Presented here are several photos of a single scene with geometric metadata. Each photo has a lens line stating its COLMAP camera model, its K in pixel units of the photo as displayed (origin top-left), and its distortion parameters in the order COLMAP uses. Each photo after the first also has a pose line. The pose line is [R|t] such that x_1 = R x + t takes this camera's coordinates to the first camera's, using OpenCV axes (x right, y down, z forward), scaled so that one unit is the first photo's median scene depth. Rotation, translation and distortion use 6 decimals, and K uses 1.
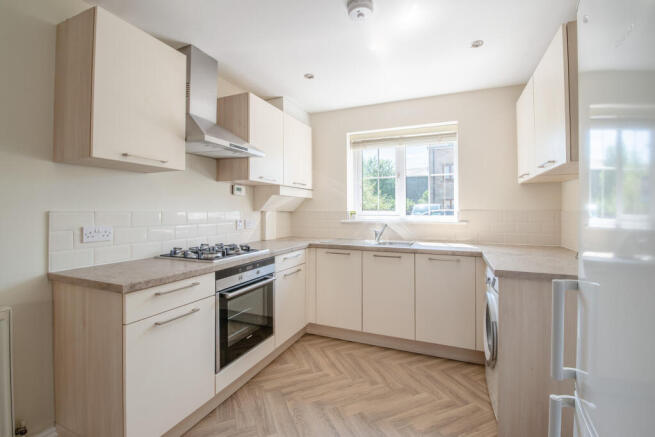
lens RADIAL K [[295.9, 0, 328.9], [0, 295.9, 206.2], [0, 0, 1]] dist [-0.002972, -0.000485]
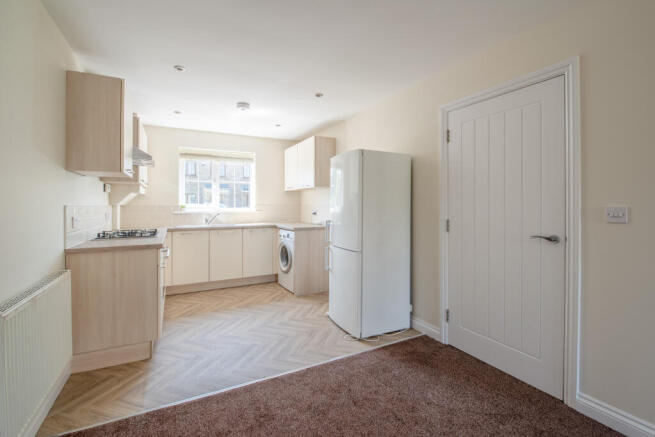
lens RADIAL K [[295.9, 0, 328.9], [0, 295.9, 206.2], [0, 0, 1]] dist [-0.002972, -0.000485]
pose [[0.635762, -0.007232, 0.771851, -0.711885], [-0.008563, 0.999828, 0.016421, -0.008789], [-0.771838, -0.017049, 0.635591, -0.498138]]
